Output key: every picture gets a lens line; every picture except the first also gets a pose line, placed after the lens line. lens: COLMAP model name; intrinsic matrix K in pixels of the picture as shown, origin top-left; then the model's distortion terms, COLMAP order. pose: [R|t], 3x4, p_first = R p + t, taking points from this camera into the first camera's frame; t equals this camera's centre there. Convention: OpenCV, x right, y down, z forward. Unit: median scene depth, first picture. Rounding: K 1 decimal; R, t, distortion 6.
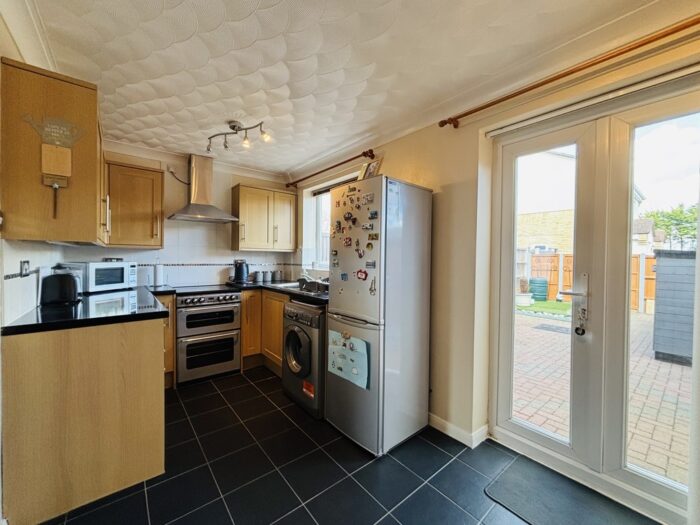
lens RADIAL K [[281.1, 0, 349.7], [0, 281.1, 264.7], [0, 0, 1]] dist [0.000069, -0.000841]
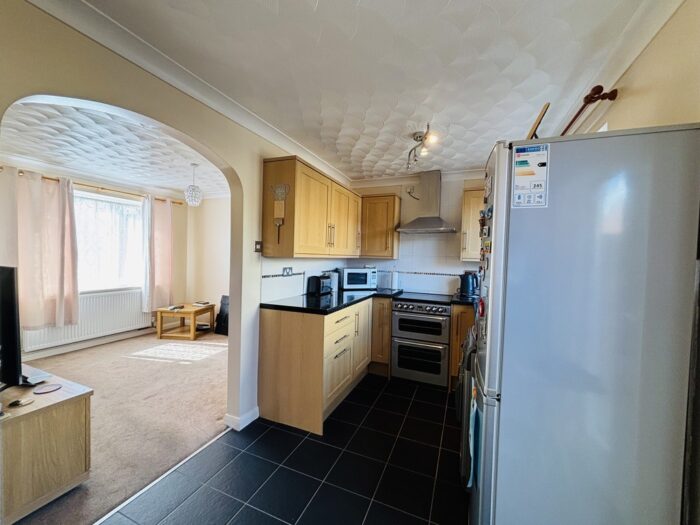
lens RADIAL K [[281.1, 0, 350.9], [0, 281.1, 262.9], [0, 0, 1]] dist [0.000069, -0.000841]
pose [[0.466427, 0.024308, -0.884226, 0.322820], [-0.046224, 0.998926, 0.003078, -0.037168], [0.883351, 0.039436, 0.467049, 0.298966]]
